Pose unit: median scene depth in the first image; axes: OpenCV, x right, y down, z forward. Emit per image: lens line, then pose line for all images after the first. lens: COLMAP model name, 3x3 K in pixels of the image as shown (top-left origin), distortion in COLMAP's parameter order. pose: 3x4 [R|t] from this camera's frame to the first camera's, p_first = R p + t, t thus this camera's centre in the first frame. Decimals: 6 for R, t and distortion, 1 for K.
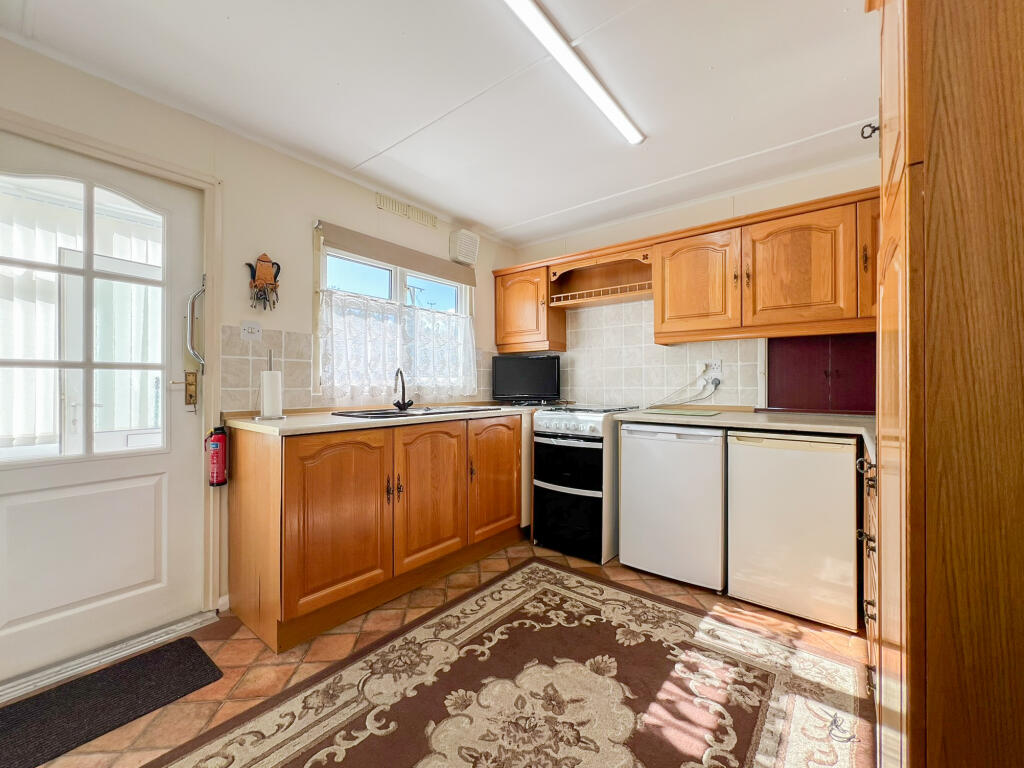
lens RADIAL K [[409.3, 0, 504.2], [0, 409.3, 385.4], [0, 0, 1]] dist [-0.001752, 0.000187]
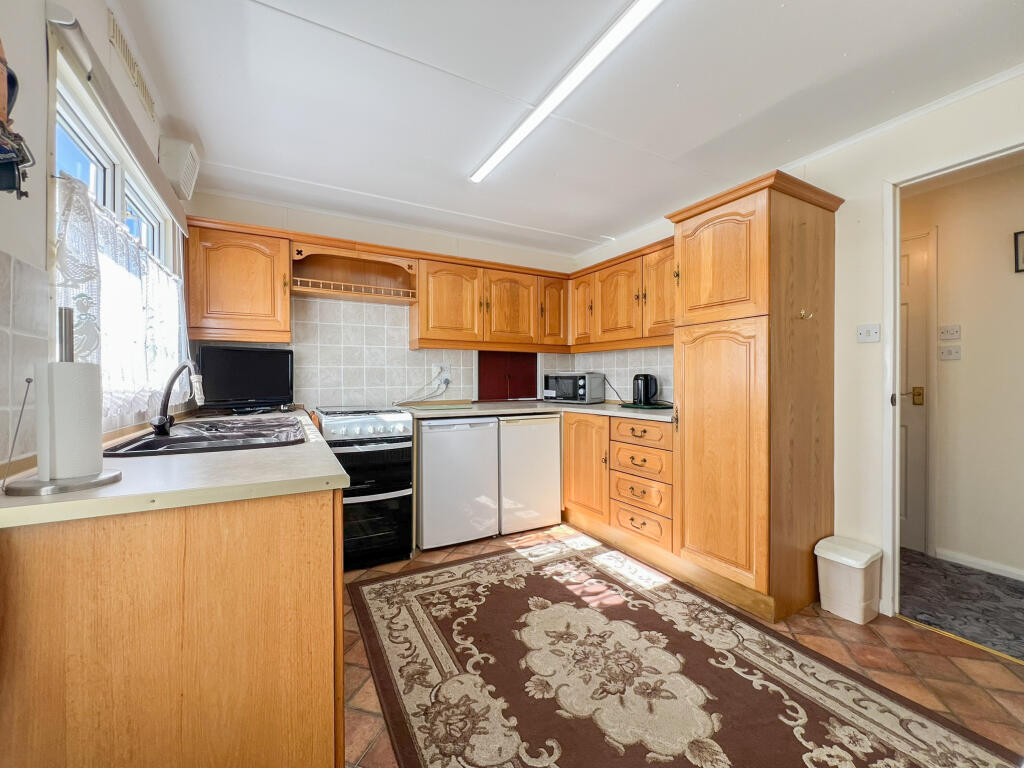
lens RADIAL K [[409.3, 0, 504.2], [0, 409.3, 385.4], [0, 0, 1]] dist [-0.001752, 0.000187]
pose [[0.393190, -0.013308, 0.919361, -0.768431], [0.008013, 0.999907, 0.011046, -0.012356], [-0.919422, 0.003023, 0.393260, 0.466163]]
